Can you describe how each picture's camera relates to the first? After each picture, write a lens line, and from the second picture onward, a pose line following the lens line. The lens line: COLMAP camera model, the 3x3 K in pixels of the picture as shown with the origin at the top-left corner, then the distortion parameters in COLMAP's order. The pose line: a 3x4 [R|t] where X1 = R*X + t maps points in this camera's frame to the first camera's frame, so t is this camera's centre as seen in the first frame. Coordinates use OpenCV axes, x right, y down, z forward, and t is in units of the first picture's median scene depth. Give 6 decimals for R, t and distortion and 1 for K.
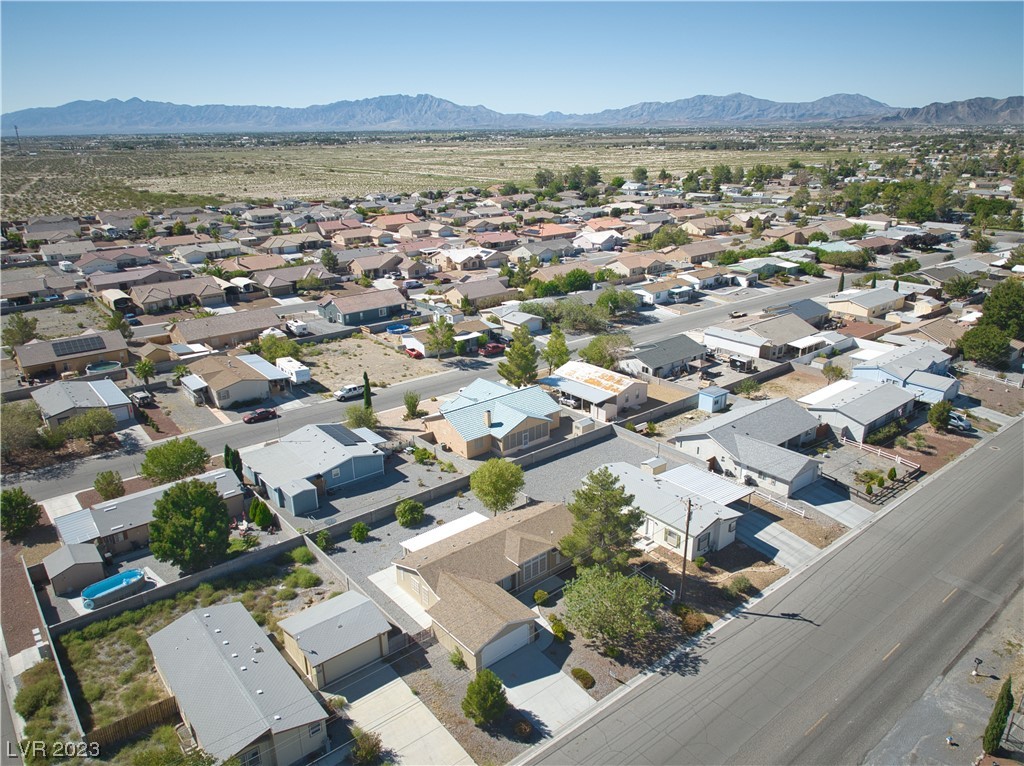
lens RADIAL K [[725.9, 0, 514.6], [0, 725.9, 386.7], [0, 0, 1]] dist [0.016913, -0.039947]
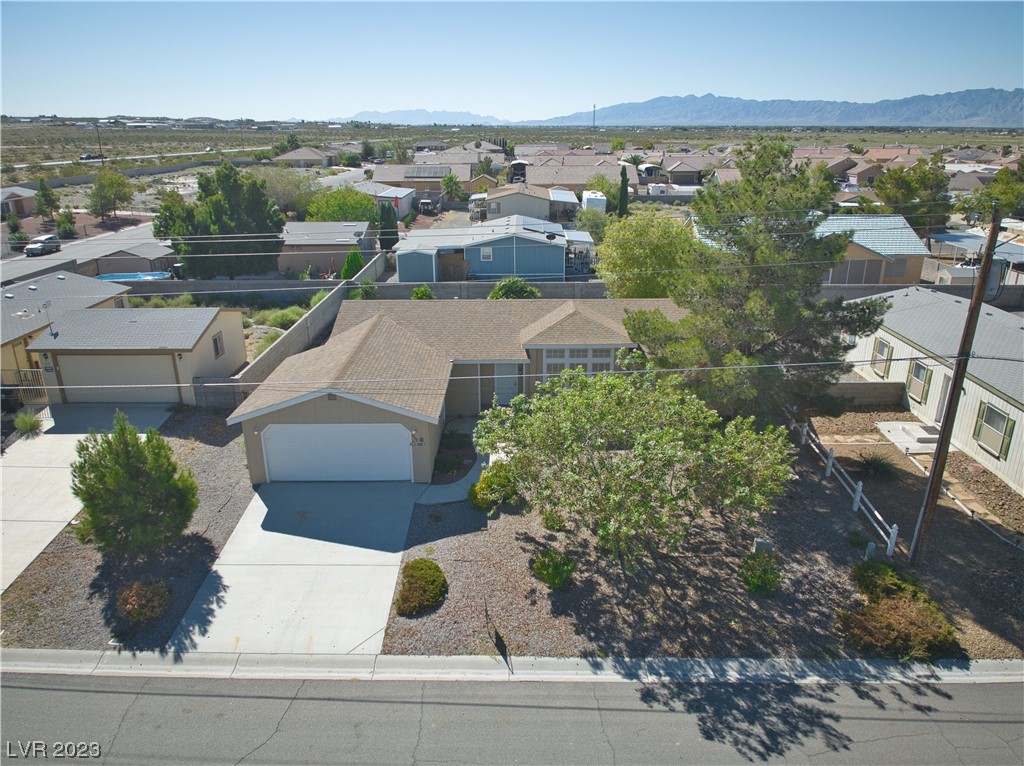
lens RADIAL K [[725.9, 0, 514.6], [0, 725.9, 386.7], [0, 0, 1]] dist [0.016913, -0.039947]
pose [[0.767031, 0.226166, -0.600427, 0.276431], [-0.223249, 0.971414, 0.080712, 0.239392], [0.601517, 0.072136, 0.795596, 0.659381]]
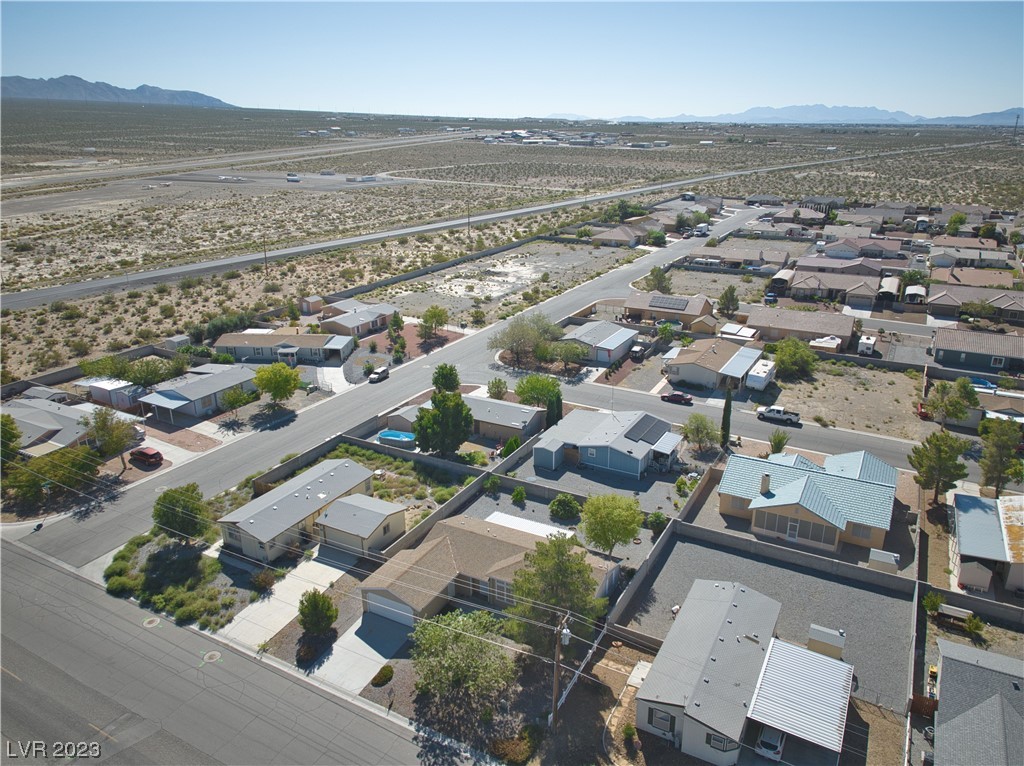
lens RADIAL K [[725.9, 0, 514.6], [0, 725.9, 386.7], [0, 0, 1]] dist [0.016913, -0.039947]
pose [[0.372183, 0.327502, -0.868460, 0.797130], [-0.315937, 0.924507, 0.213241, -0.212153], [0.872733, 0.195014, 0.447556, 0.558062]]
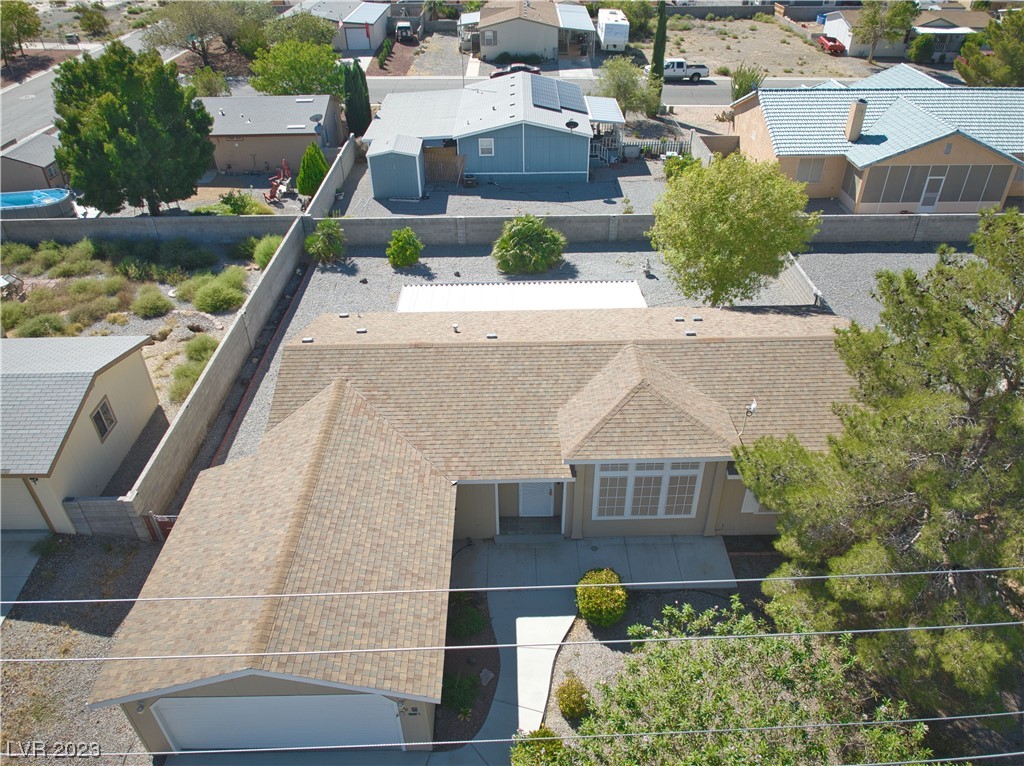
lens RADIAL K [[725.9, 0, 514.6], [0, 725.9, 386.7], [0, 0, 1]] dist [0.016913, -0.039947]
pose [[0.776032, 0.368400, -0.511914, 0.126187], [-0.213114, 0.917097, 0.336921, 0.130265], [0.593596, -0.152365, 0.790208, 0.782702]]
